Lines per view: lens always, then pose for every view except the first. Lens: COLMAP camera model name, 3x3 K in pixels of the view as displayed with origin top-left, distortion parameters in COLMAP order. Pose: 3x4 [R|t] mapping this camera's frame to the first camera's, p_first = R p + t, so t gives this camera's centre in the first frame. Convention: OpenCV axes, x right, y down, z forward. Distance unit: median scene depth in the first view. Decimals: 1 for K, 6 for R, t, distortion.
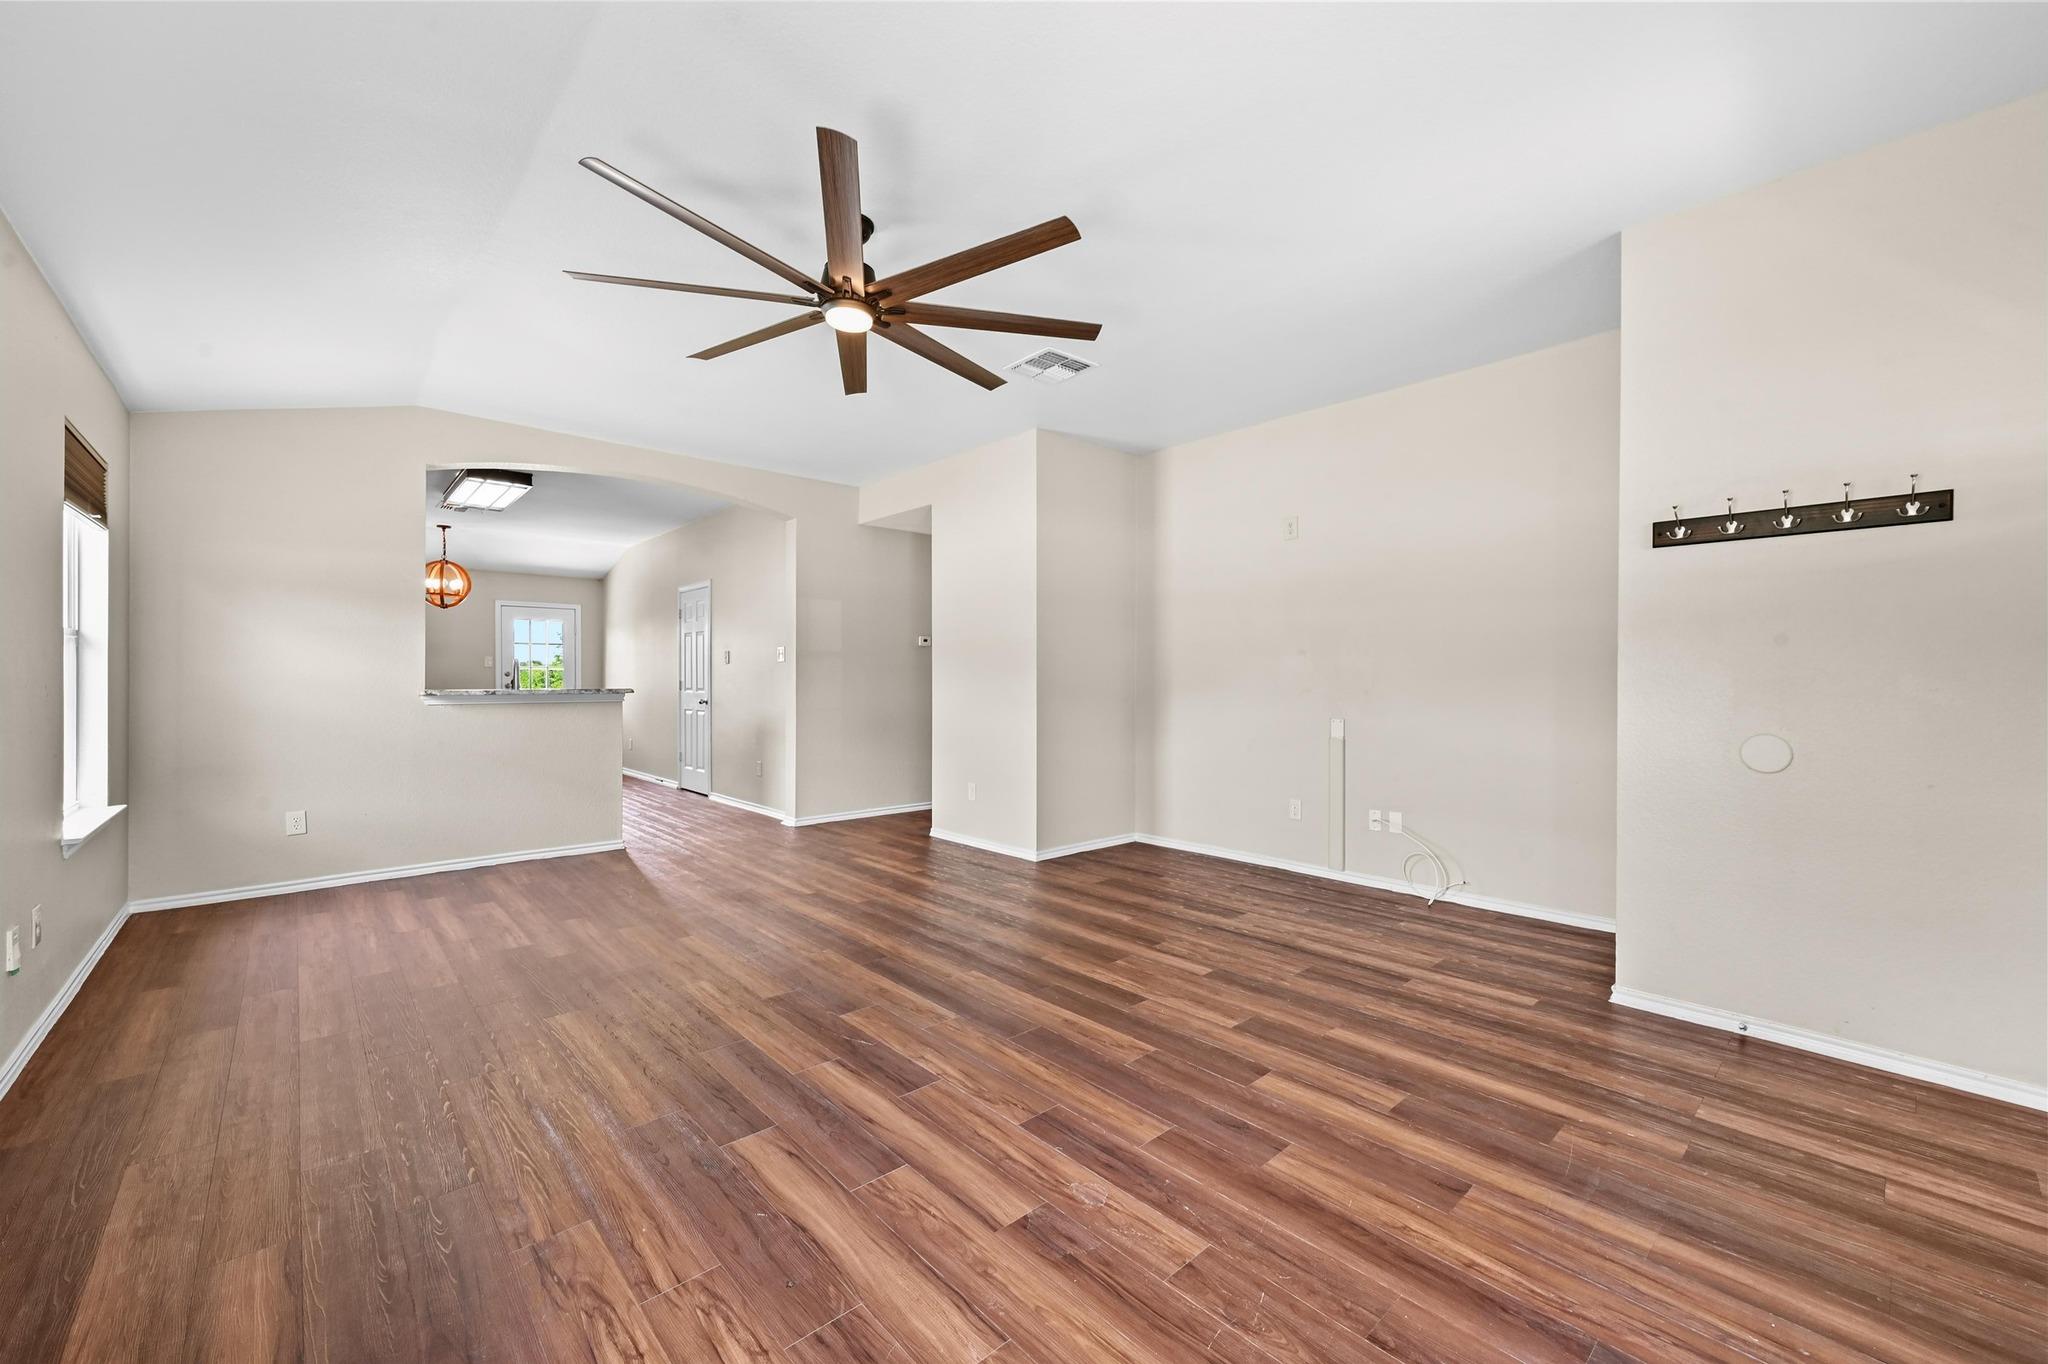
lens RADIAL K [[814.5, 0, 1028.4], [0, 814.5, 685.8], [0, 0, 1]] dist [0.000552, 0.000587]
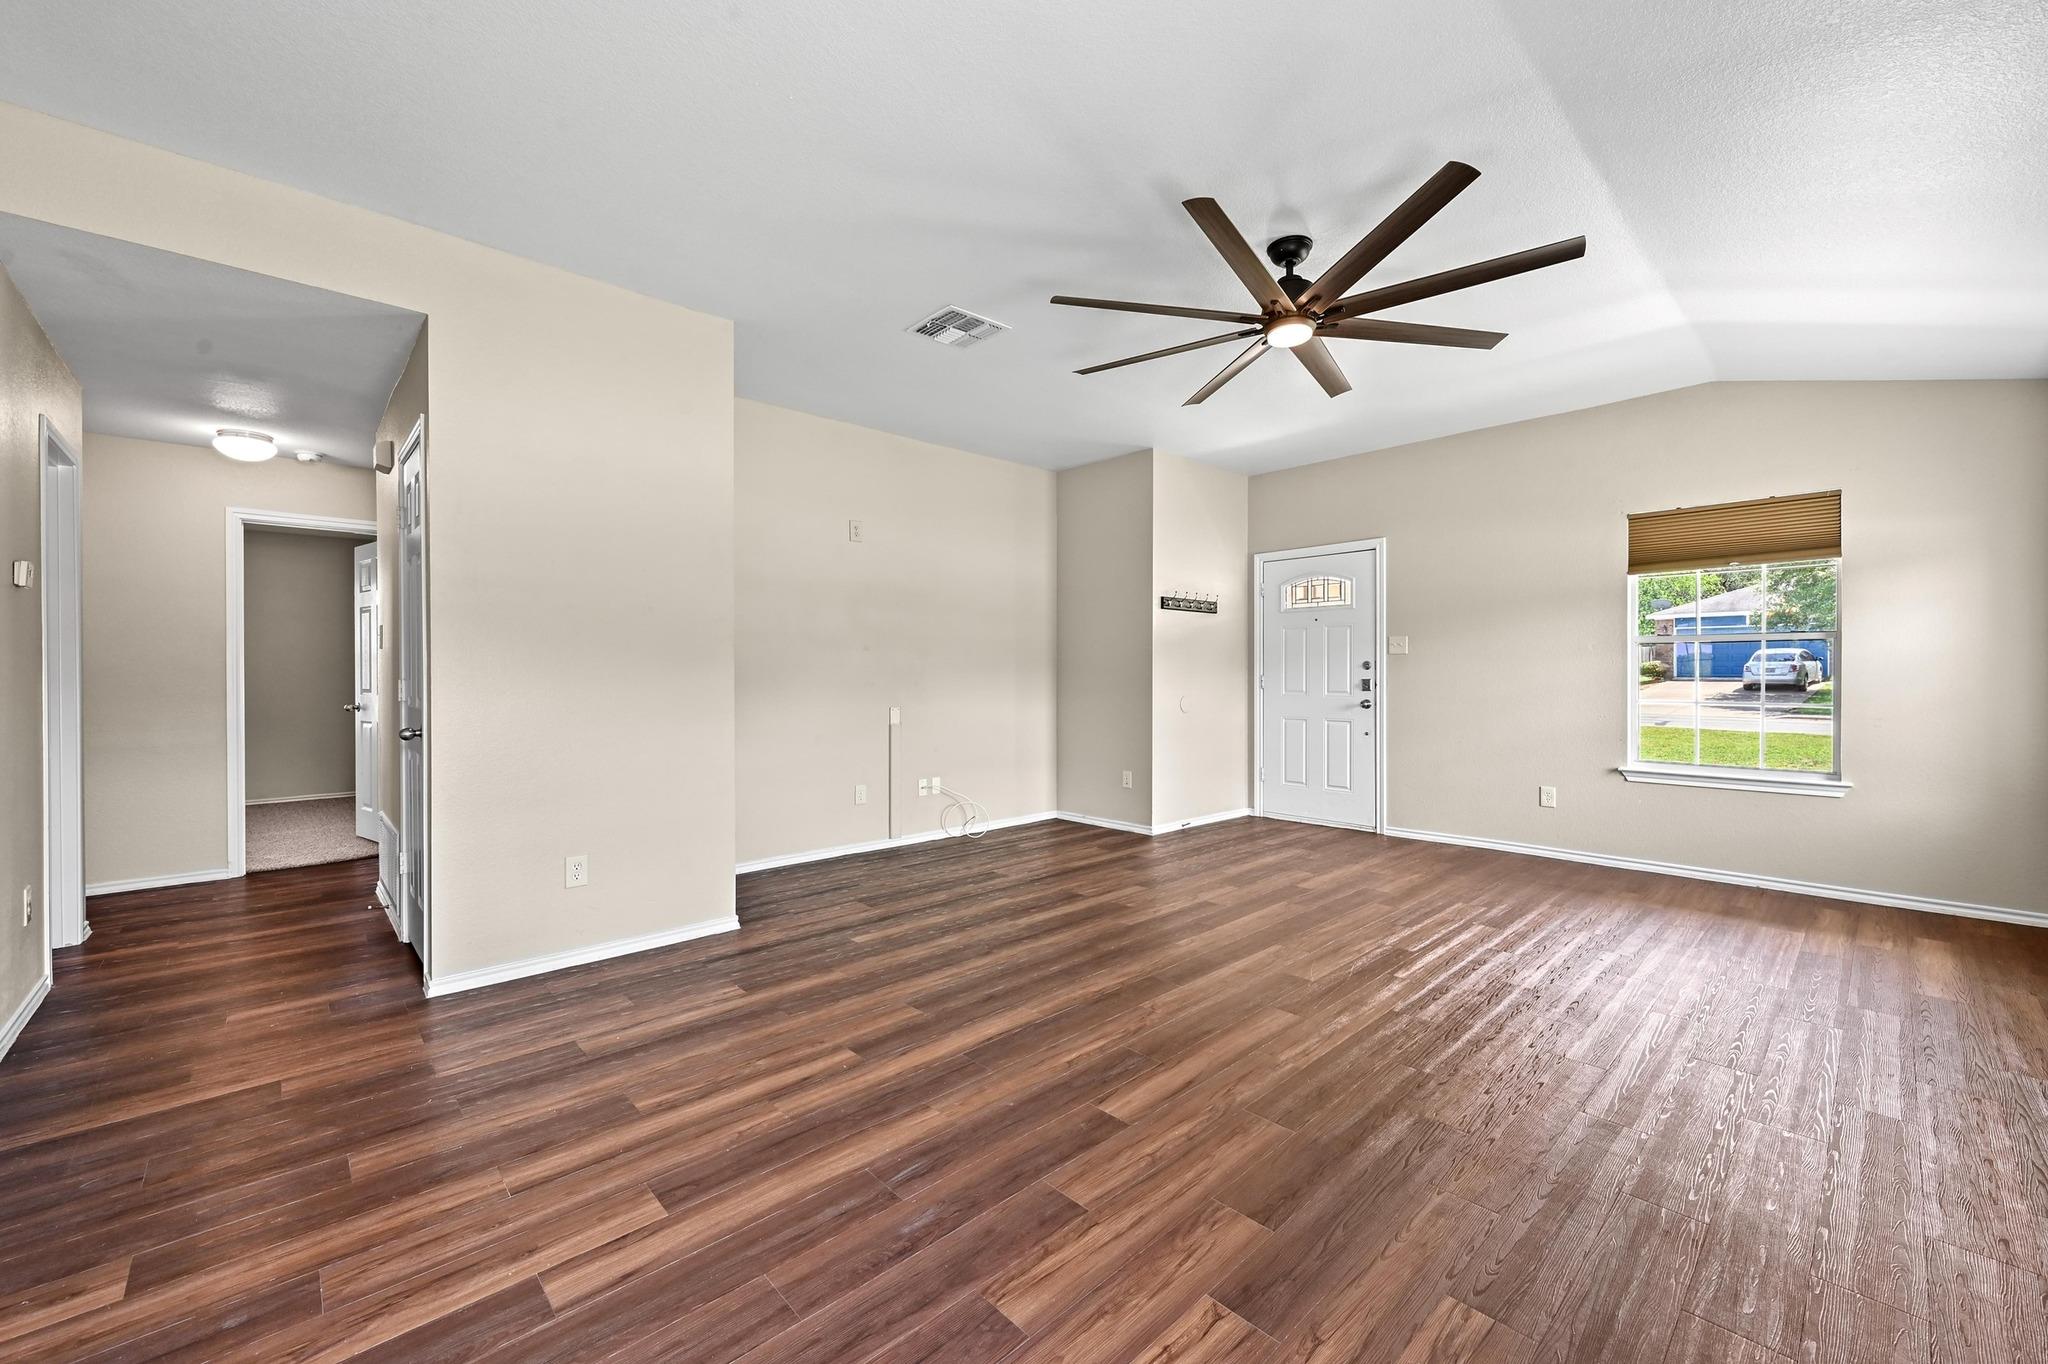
lens RADIAL K [[814.5, 0, 1028.5], [0, 814.5, 681.6], [0, 0, 1]] dist [0.000552, 0.000587]
pose [[-0.018961, -0.010187, 0.999768, -1.027115], [0.011385, 0.999881, 0.010404, -0.007834], [-0.999755, 0.011579, -0.018843, 1.094803]]
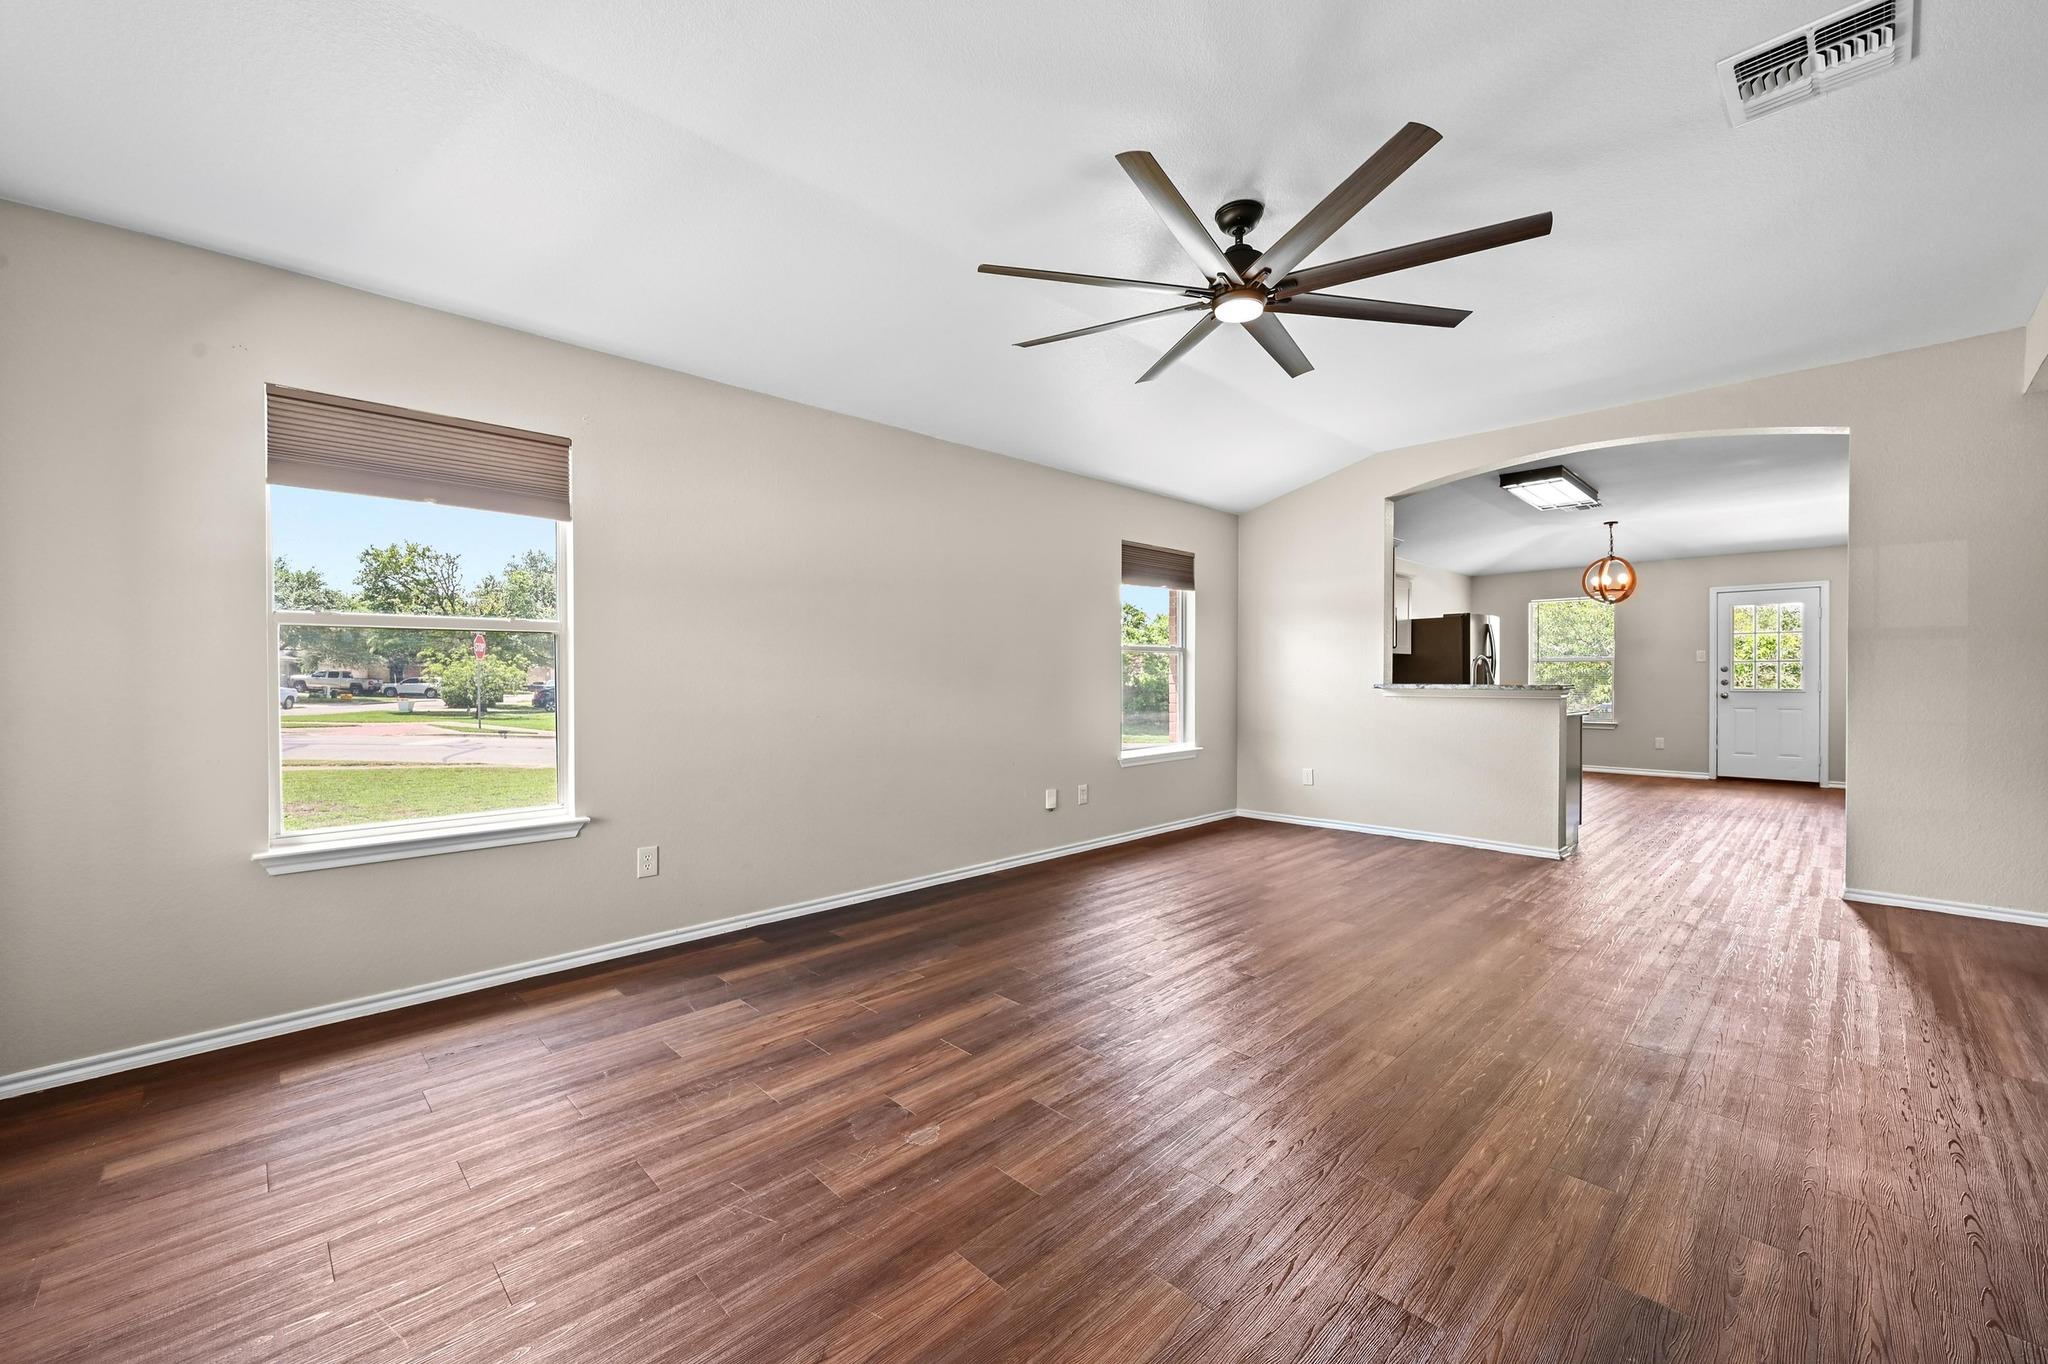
lens RADIAL K [[814.5, 0, 1036.0], [0, 814.5, 687.8], [0, 0, 1]] dist [0.000552, 0.000587]
pose [[0.045211, 0.010557, -0.998922, 0.614631], [-0.005223, 0.999933, 0.010332, 0.002627], [0.998964, 0.004750, 0.045263, 0.574772]]
